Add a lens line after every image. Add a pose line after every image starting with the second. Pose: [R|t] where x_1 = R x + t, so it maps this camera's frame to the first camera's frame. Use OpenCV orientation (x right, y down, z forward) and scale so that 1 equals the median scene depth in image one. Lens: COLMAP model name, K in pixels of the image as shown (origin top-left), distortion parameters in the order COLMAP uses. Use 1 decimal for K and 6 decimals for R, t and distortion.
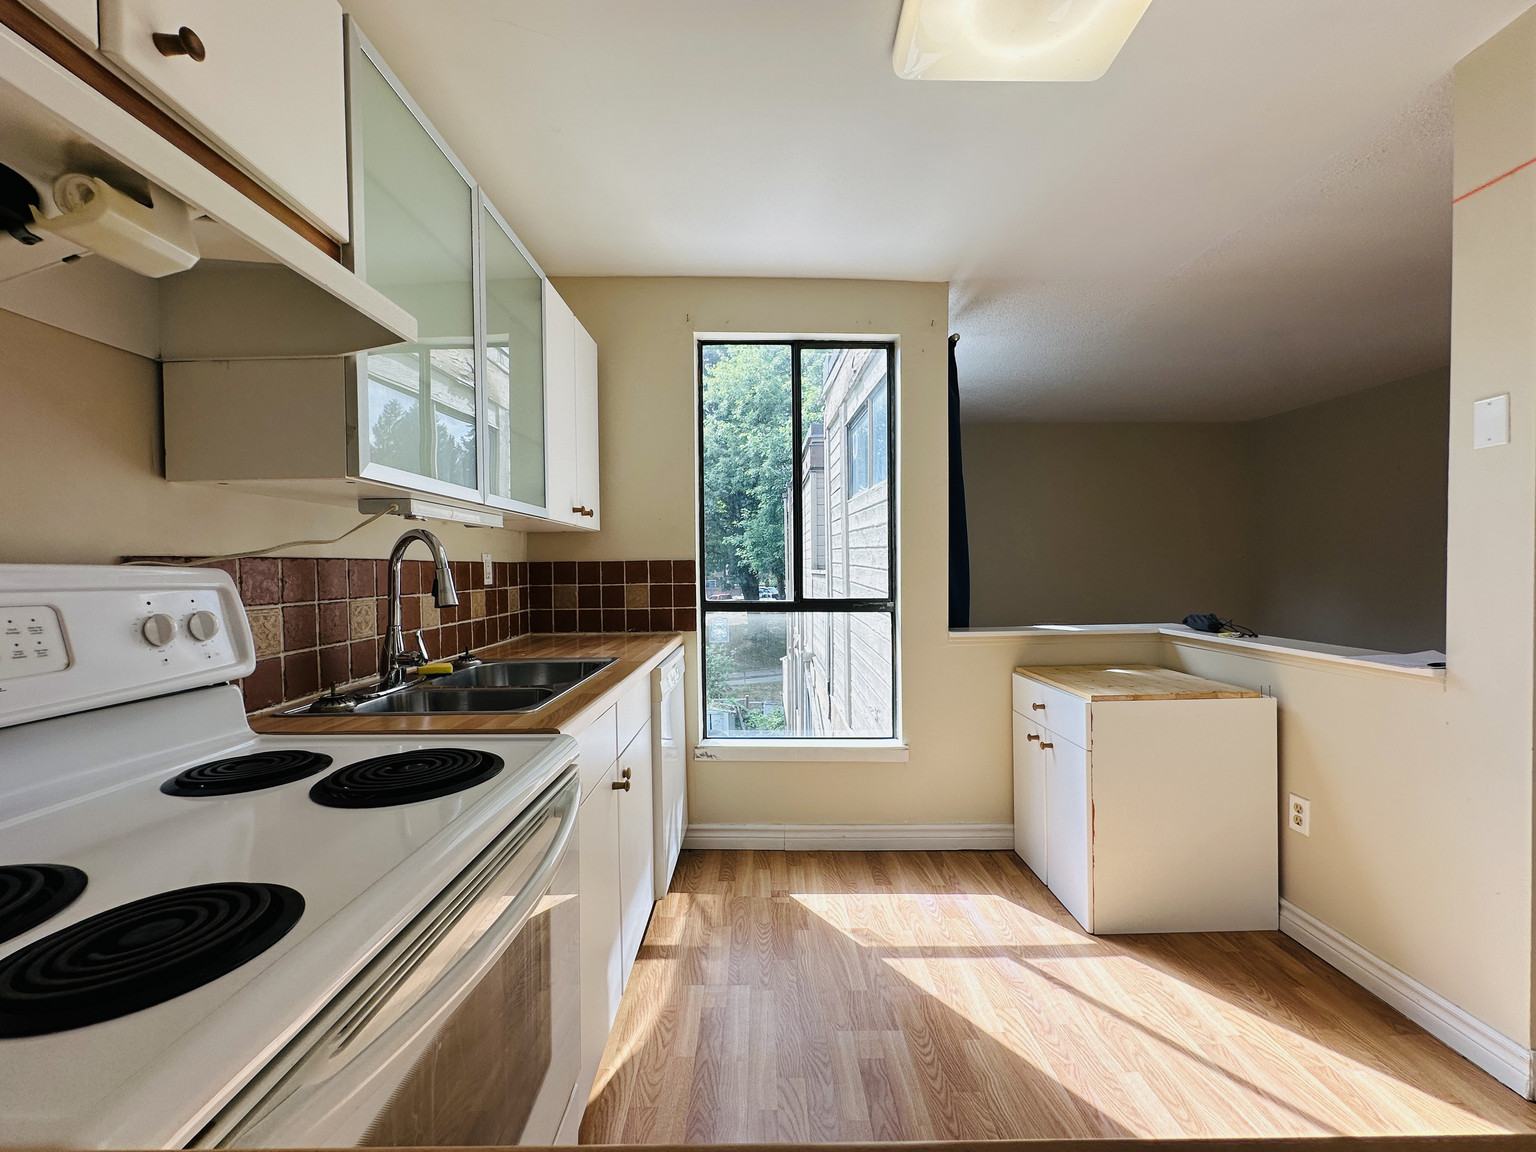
lens RADIAL K [[612.8, 0, 776.3], [0, 612.8, 569.2], [0, 0, 1]] dist [-0.001284, 0.000568]
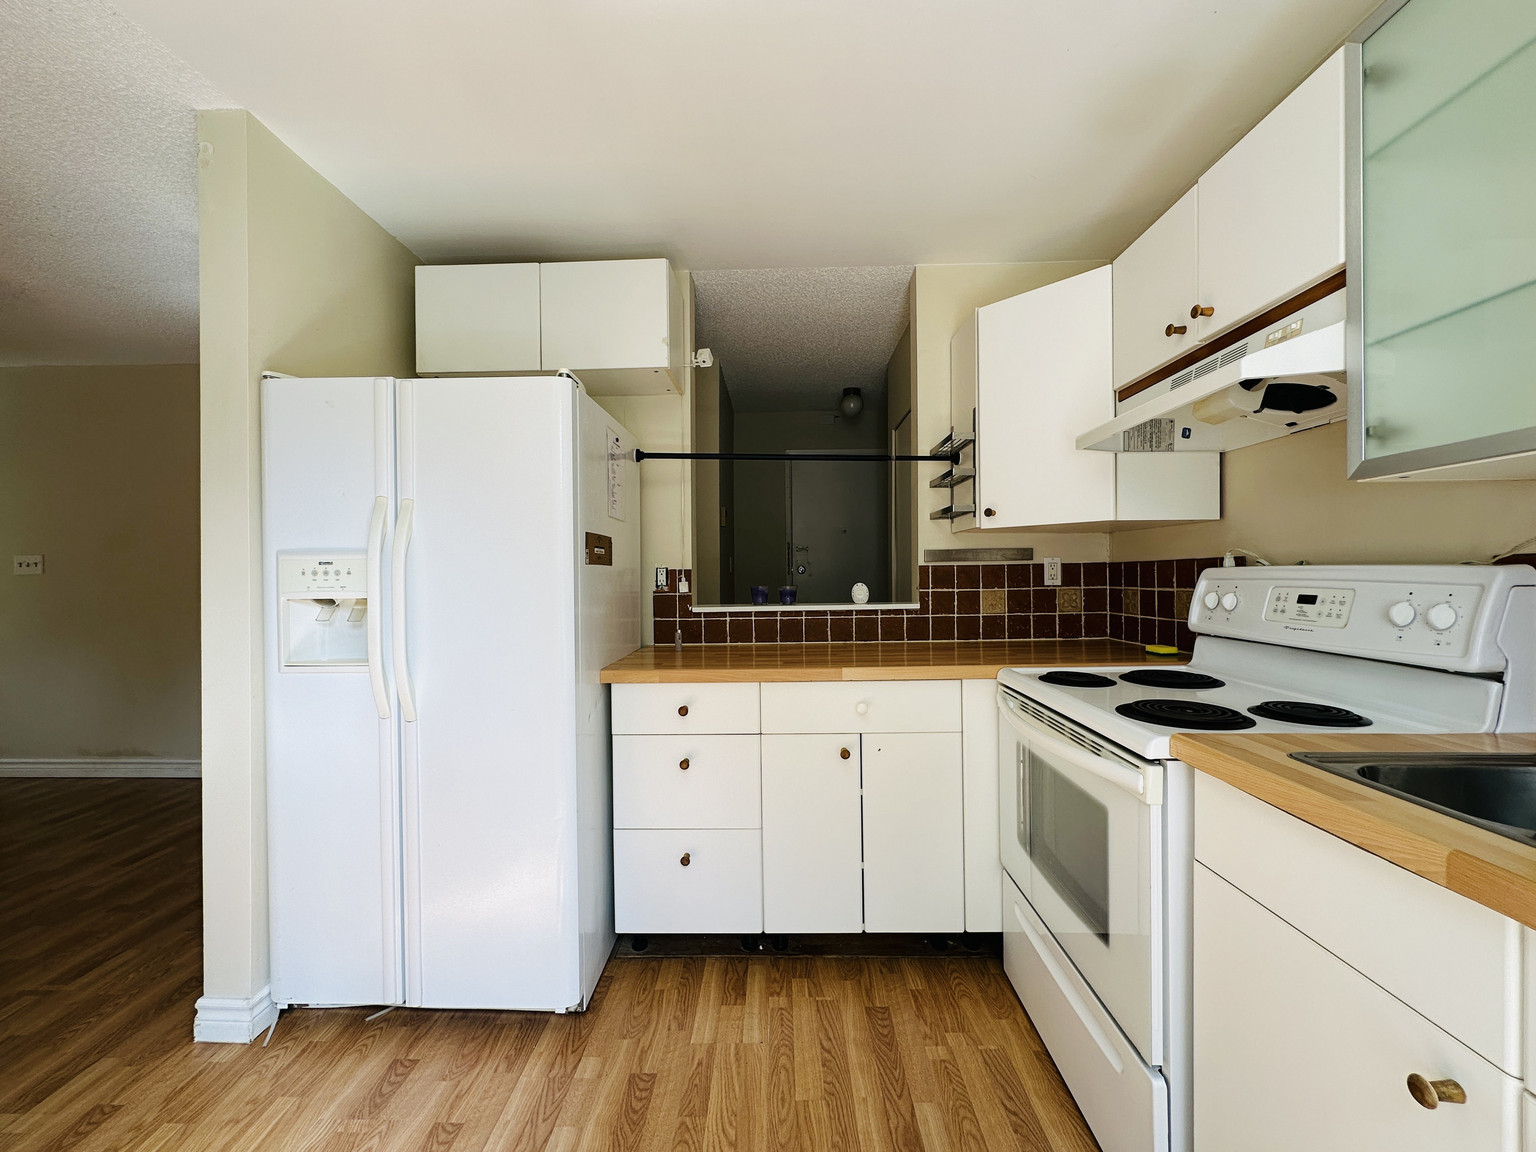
lens RADIAL K [[612.8, 0, 762.7], [0, 612.8, 581.1], [0, 0, 1]] dist [-0.001284, 0.000568]
pose [[-0.998857, 0.018950, 0.043872, 0.104798], [0.019546, 0.999722, 0.013190, -0.005028], [-0.043610, 0.014032, -0.998950, 0.823272]]
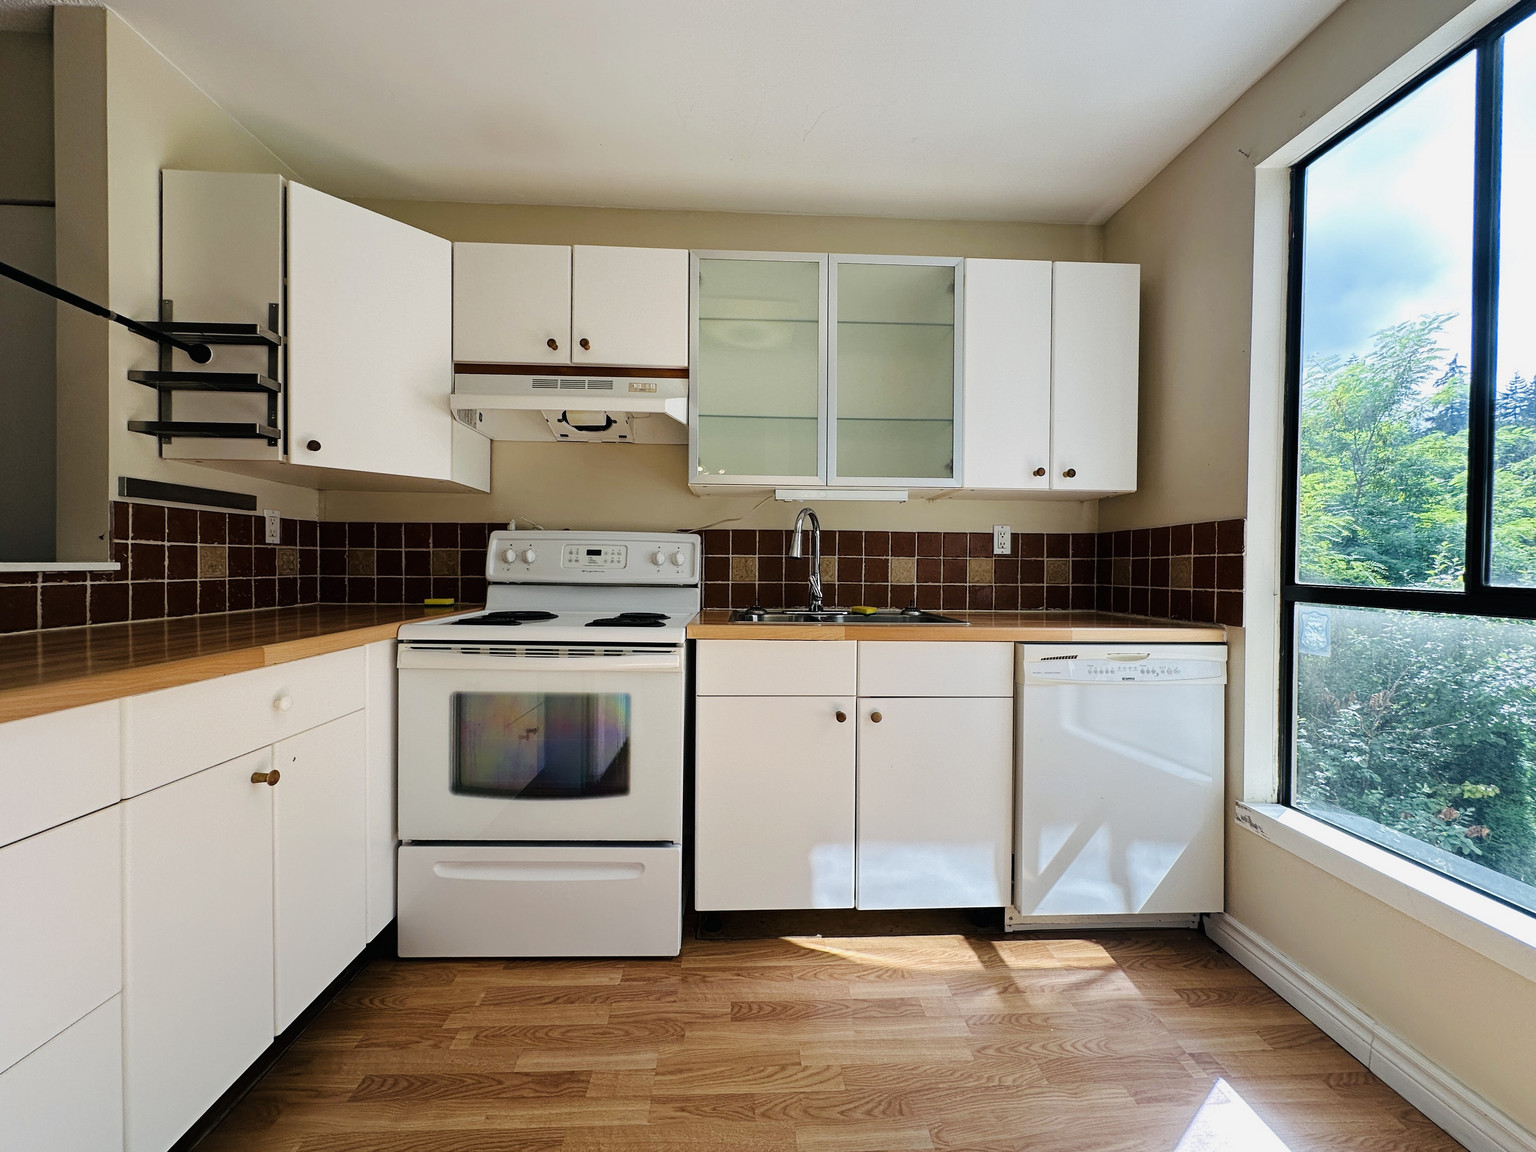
lens RADIAL K [[612.8, 0, 769.1], [0, 612.8, 581.6], [0, 0, 1]] dist [-0.001284, 0.000568]
pose [[0.028155, 0.031489, -0.999107, 0.505811], [-0.013014, 0.999431, 0.031132, 0.038646], [0.999519, 0.012126, 0.028548, 0.478079]]
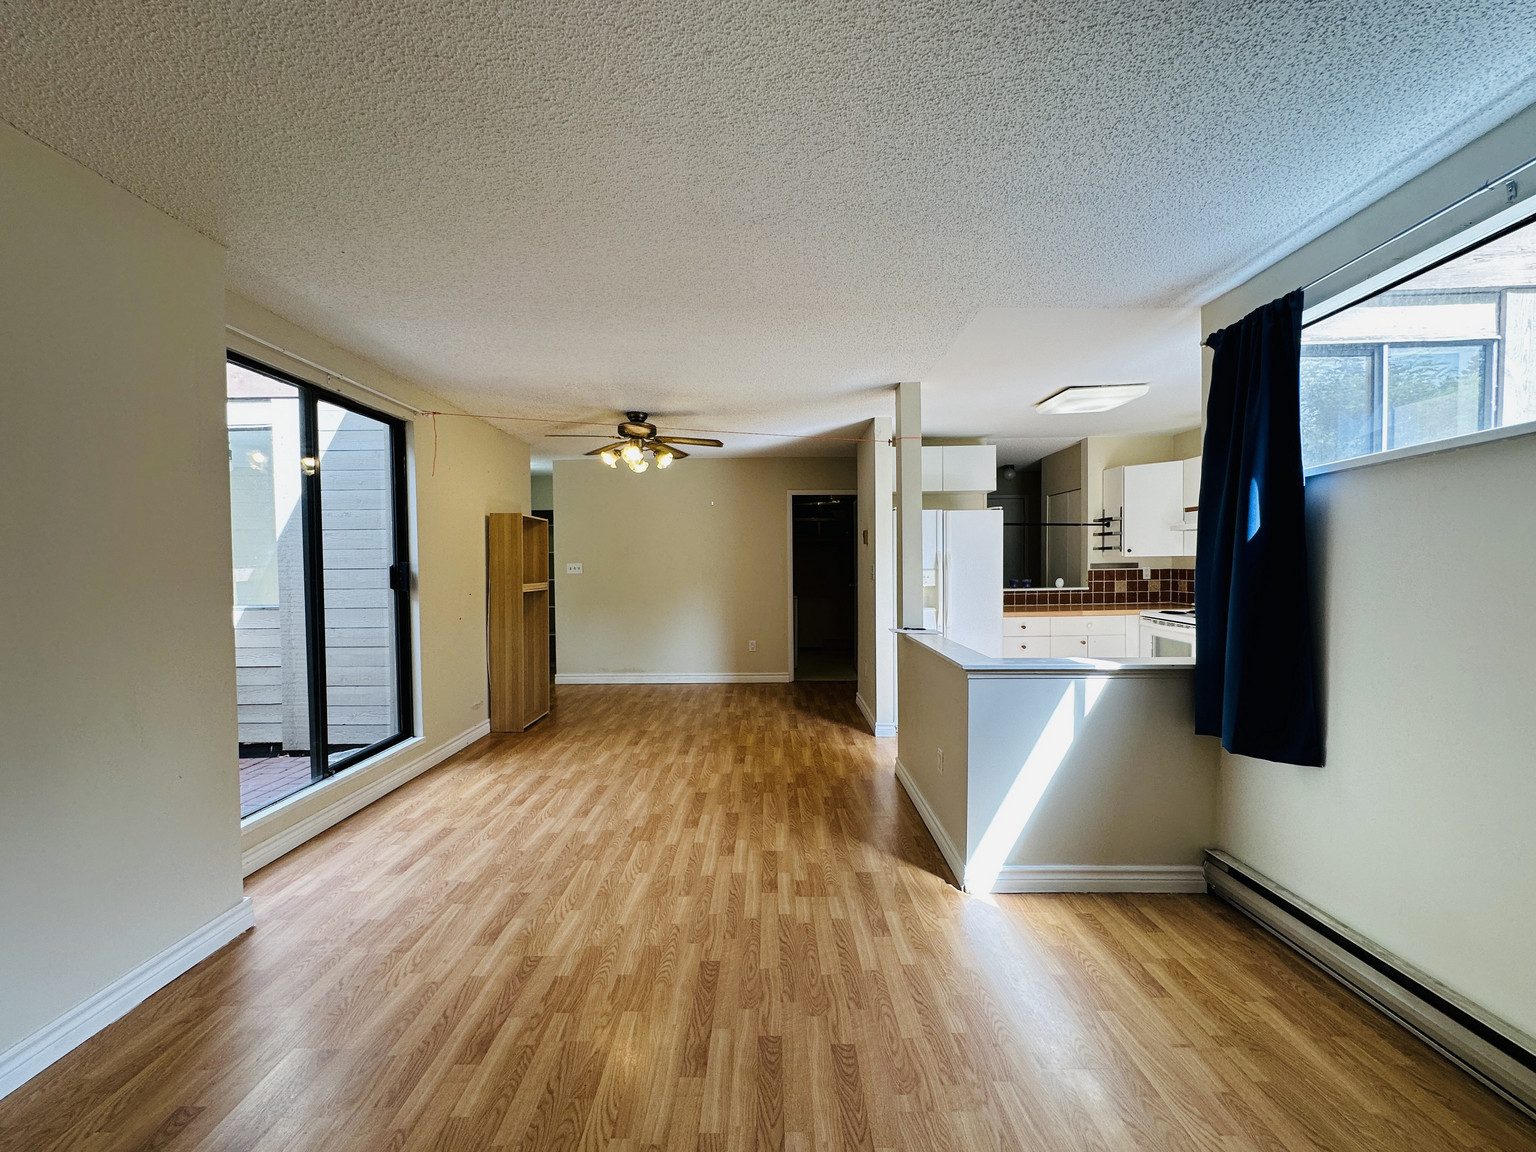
lens RADIAL K [[612.8, 0, 763.8], [0, 612.8, 574.4], [0, 0, 1]] dist [-0.001284, 0.000568]
pose [[-0.999286, 0.021965, 0.030739, 0.970089], [0.022731, 0.999434, 0.024789, -0.077301], [-0.030177, 0.025470, -0.999220, 2.038991]]
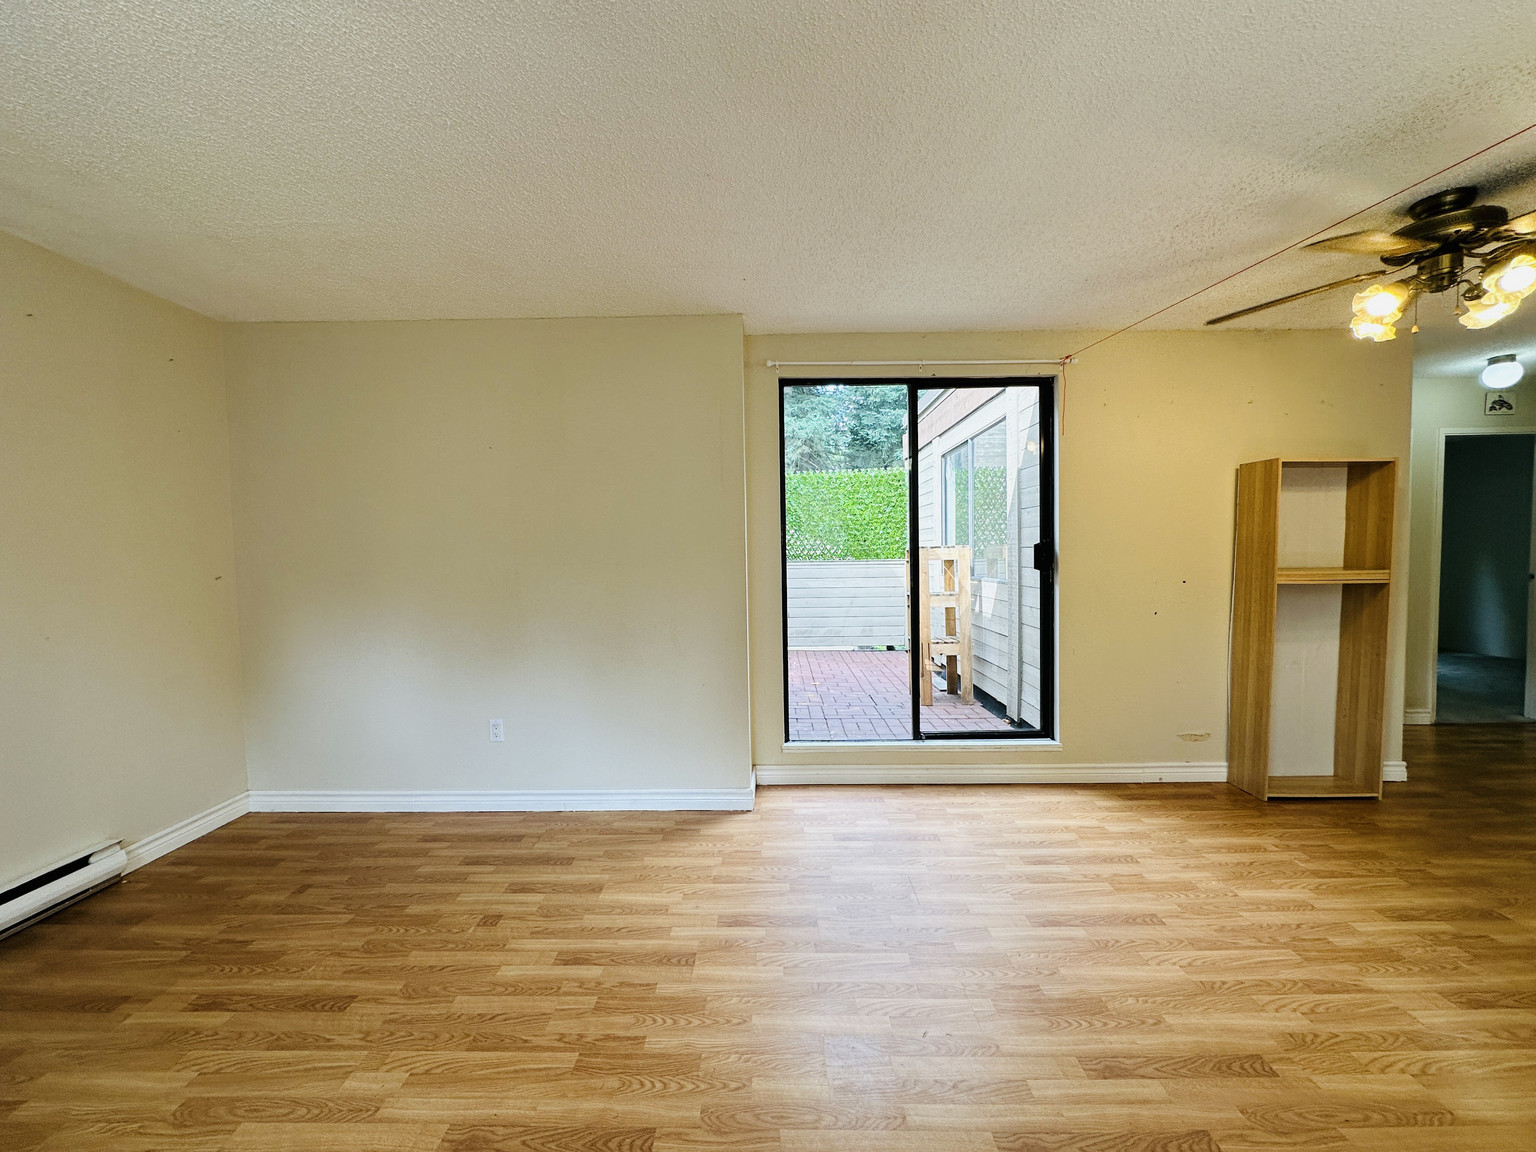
lens RADIAL K [[612.8, 0, 772.5], [0, 612.8, 577.4], [0, 0, 1]] dist [-0.001284, 0.000568]
pose [[0.029172, -0.030298, 0.999115, 0.563925], [0.019317, 0.999371, 0.029741, -0.059944], [-0.999388, 0.018432, 0.029739, 1.134052]]
